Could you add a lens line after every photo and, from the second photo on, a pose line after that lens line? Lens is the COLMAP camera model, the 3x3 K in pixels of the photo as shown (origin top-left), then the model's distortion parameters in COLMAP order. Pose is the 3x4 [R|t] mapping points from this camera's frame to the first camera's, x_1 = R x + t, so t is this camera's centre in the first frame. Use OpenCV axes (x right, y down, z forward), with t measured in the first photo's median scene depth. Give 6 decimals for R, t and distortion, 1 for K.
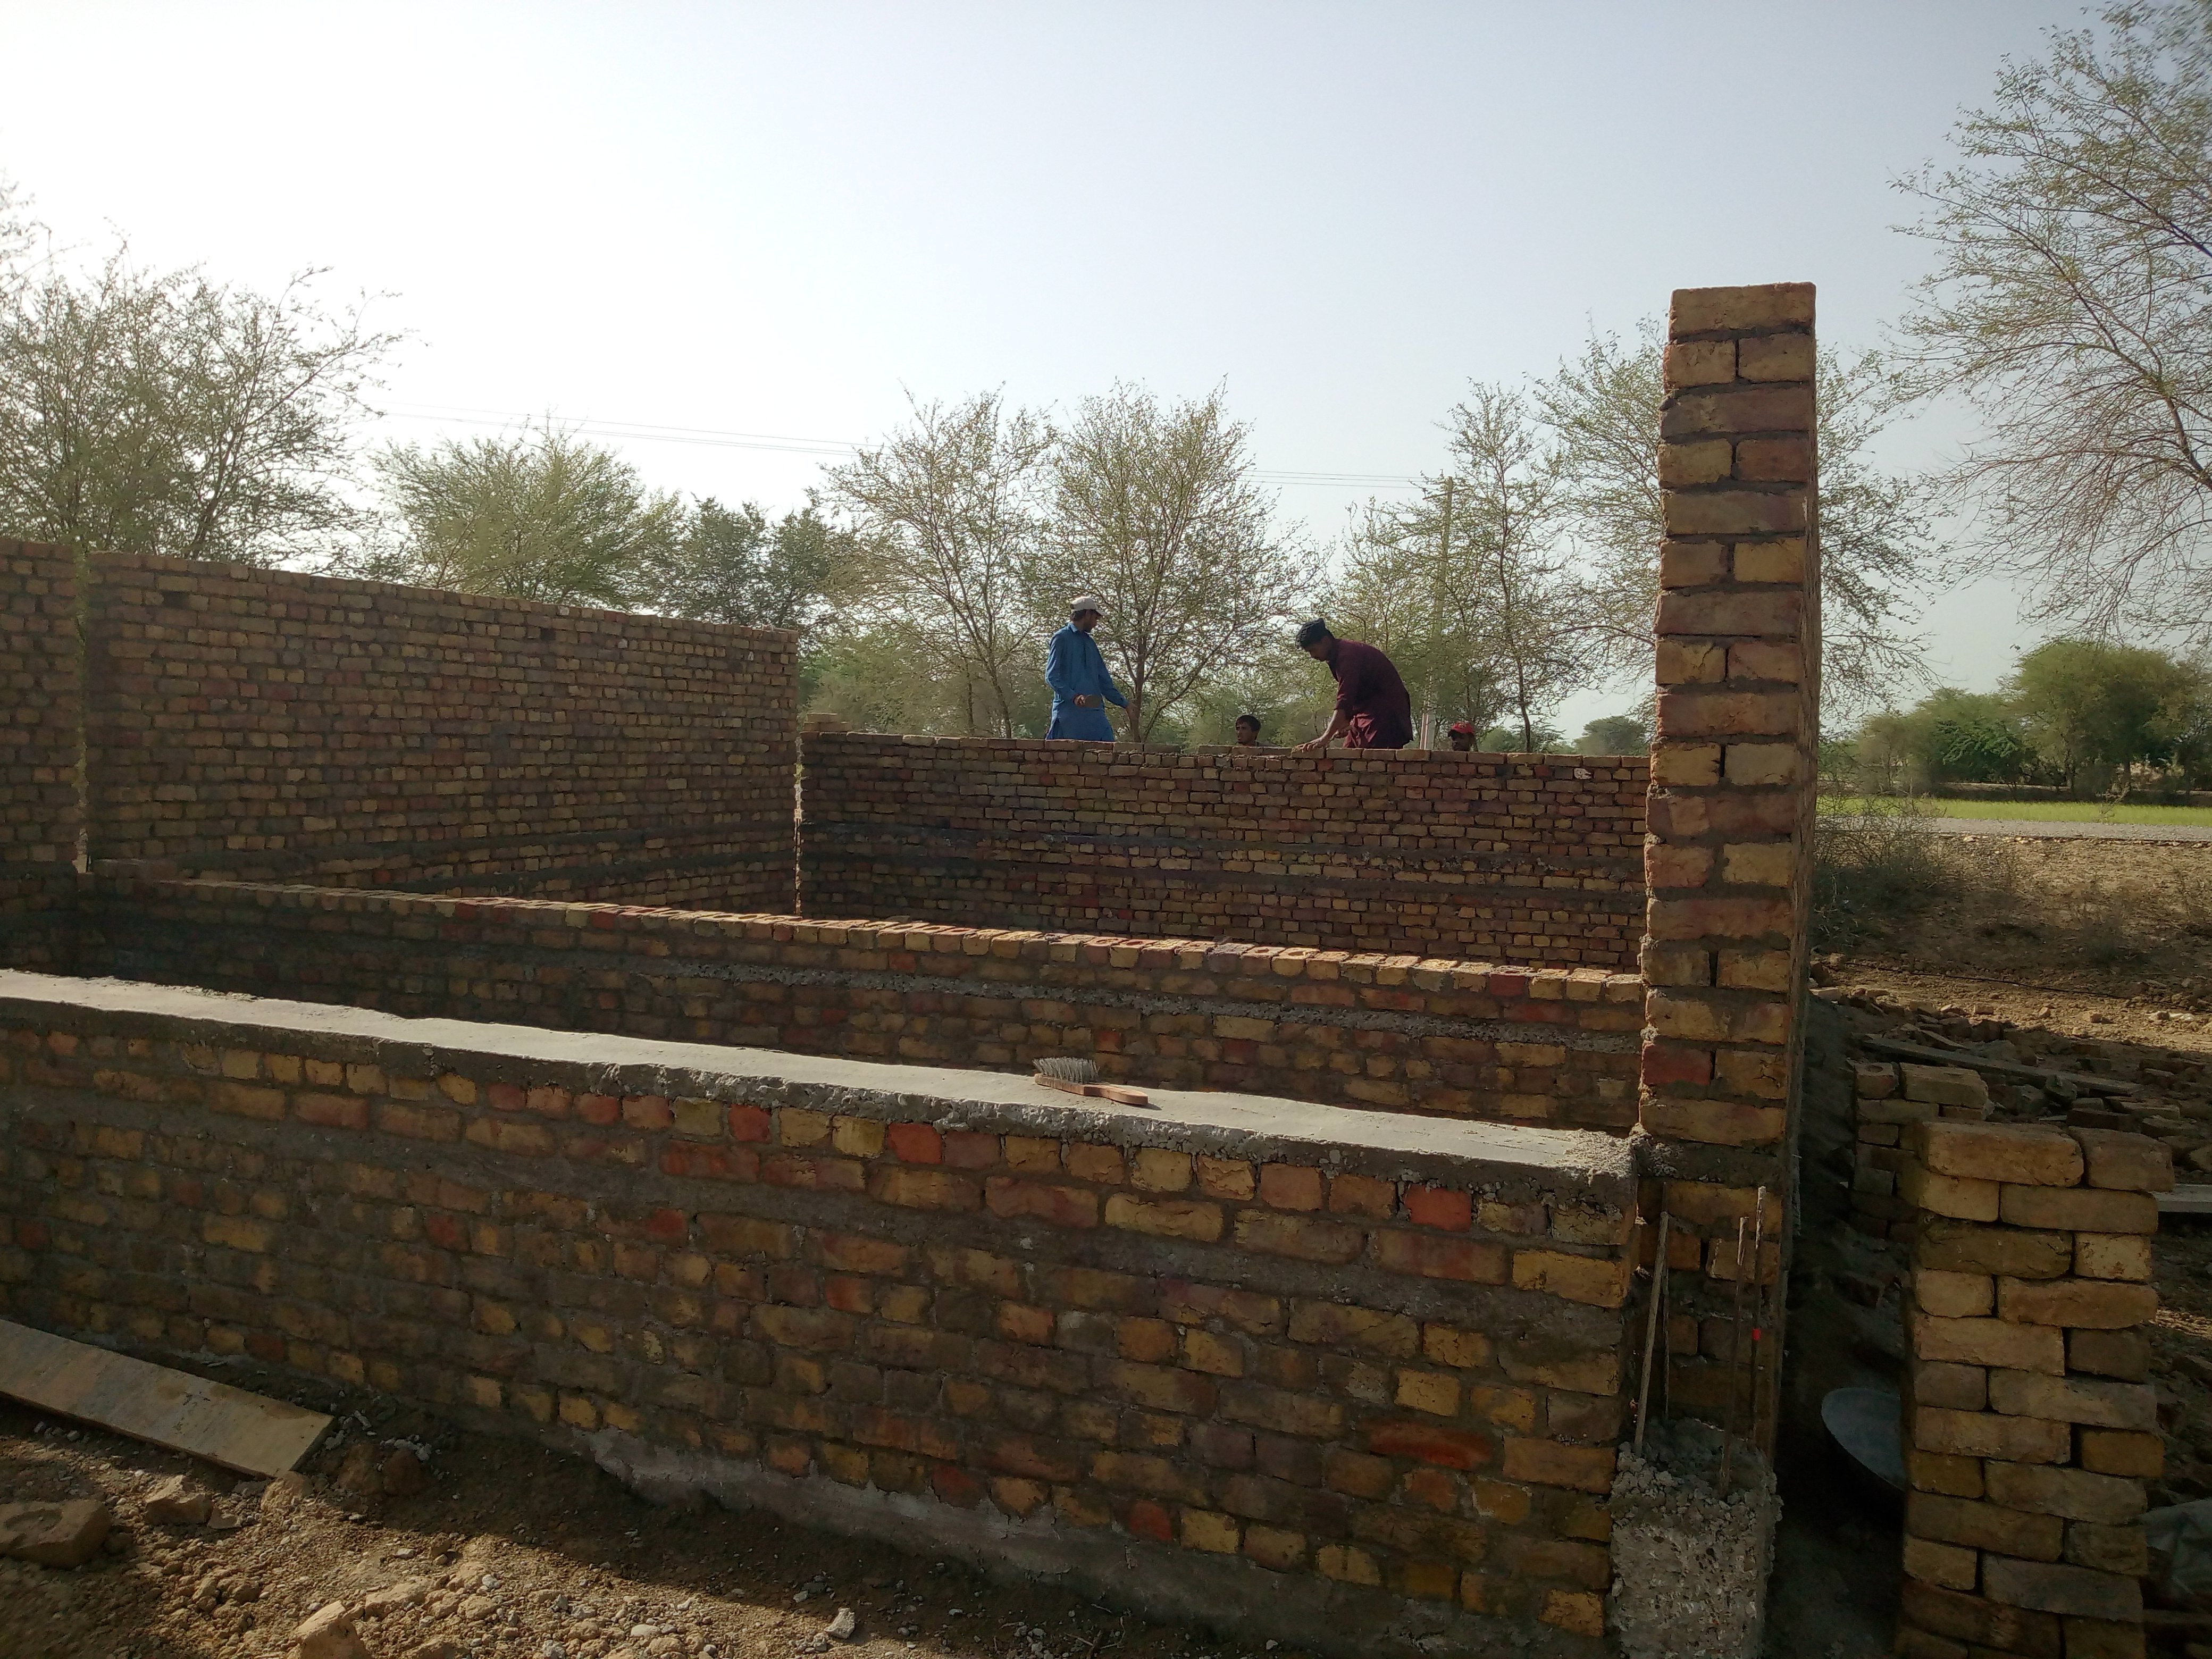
lens RADIAL K [[1726.8, 0, 1107.2], [0, 1726.8, 821.8], [0, 0, 1]] dist [0.004917, -0.007003]
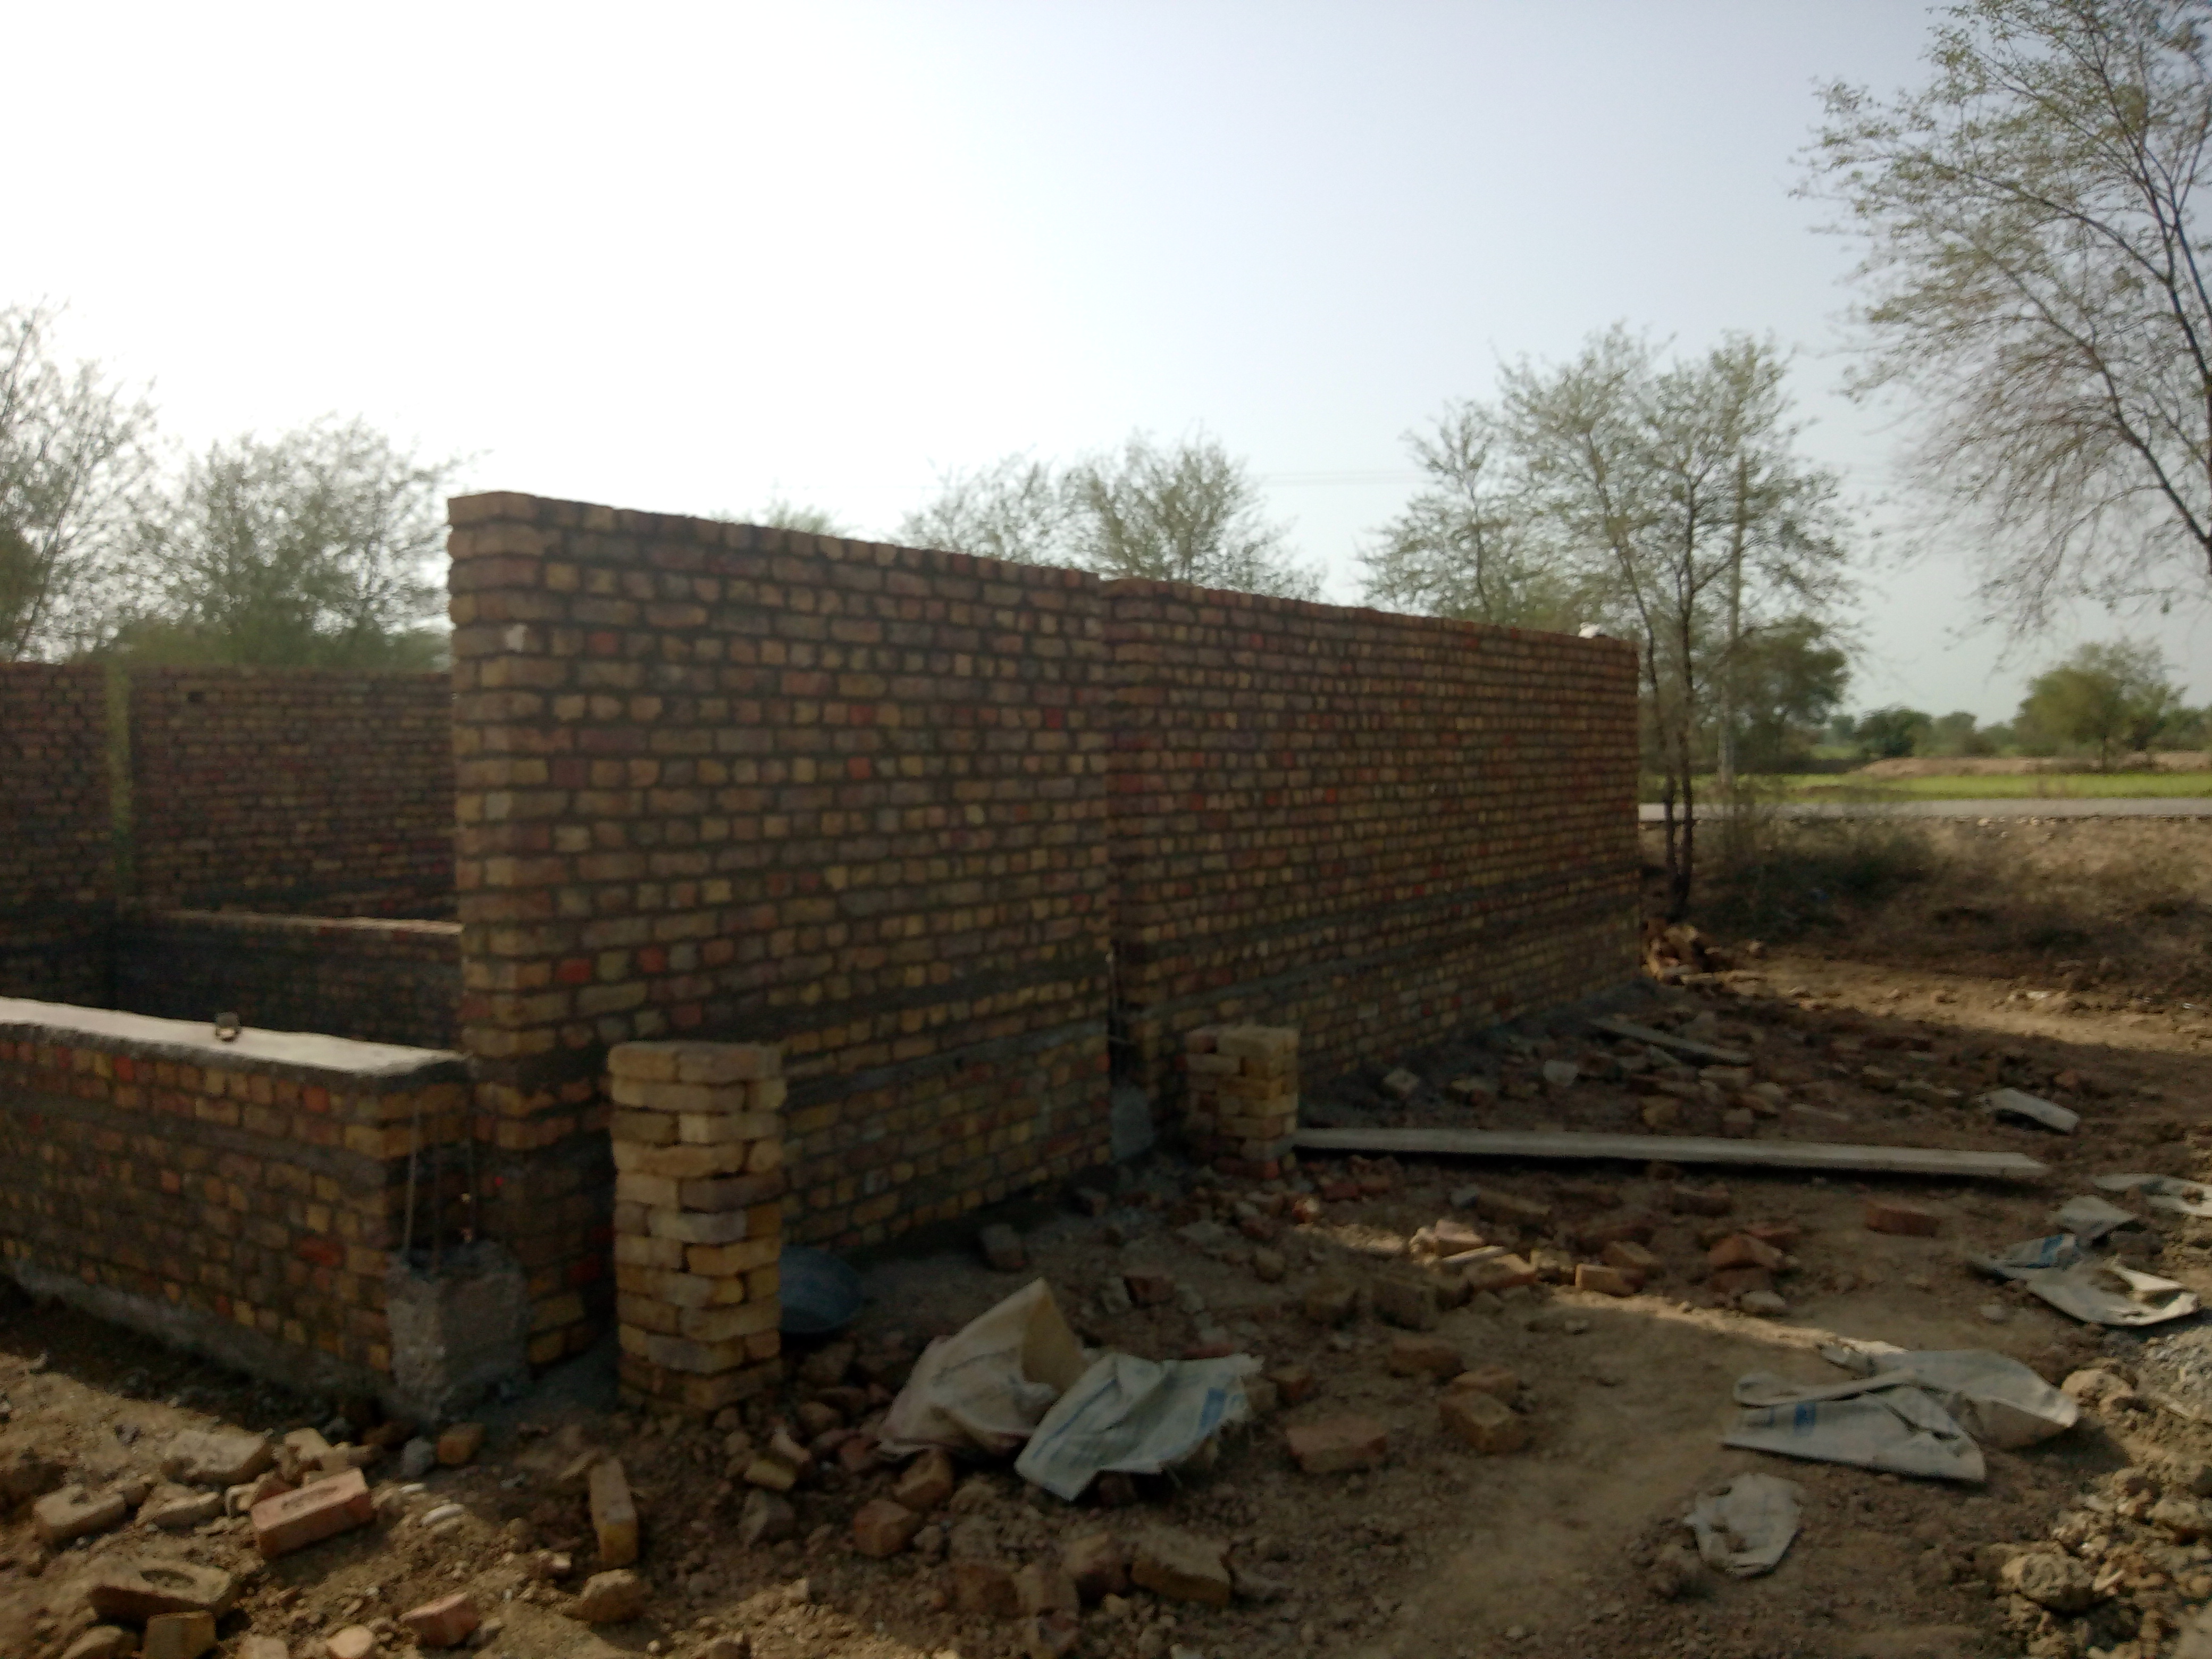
lens RADIAL K [[1726.8, 0, 1104.1], [0, 1726.8, 833.1], [0, 0, 1]] dist [0.004917, -0.007003]
pose [[0.975355, -0.036630, -0.217581, 1.043197], [0.036380, 0.999325, -0.005155, 0.014096], [0.217623, -0.002888, 0.976029, -0.310027]]
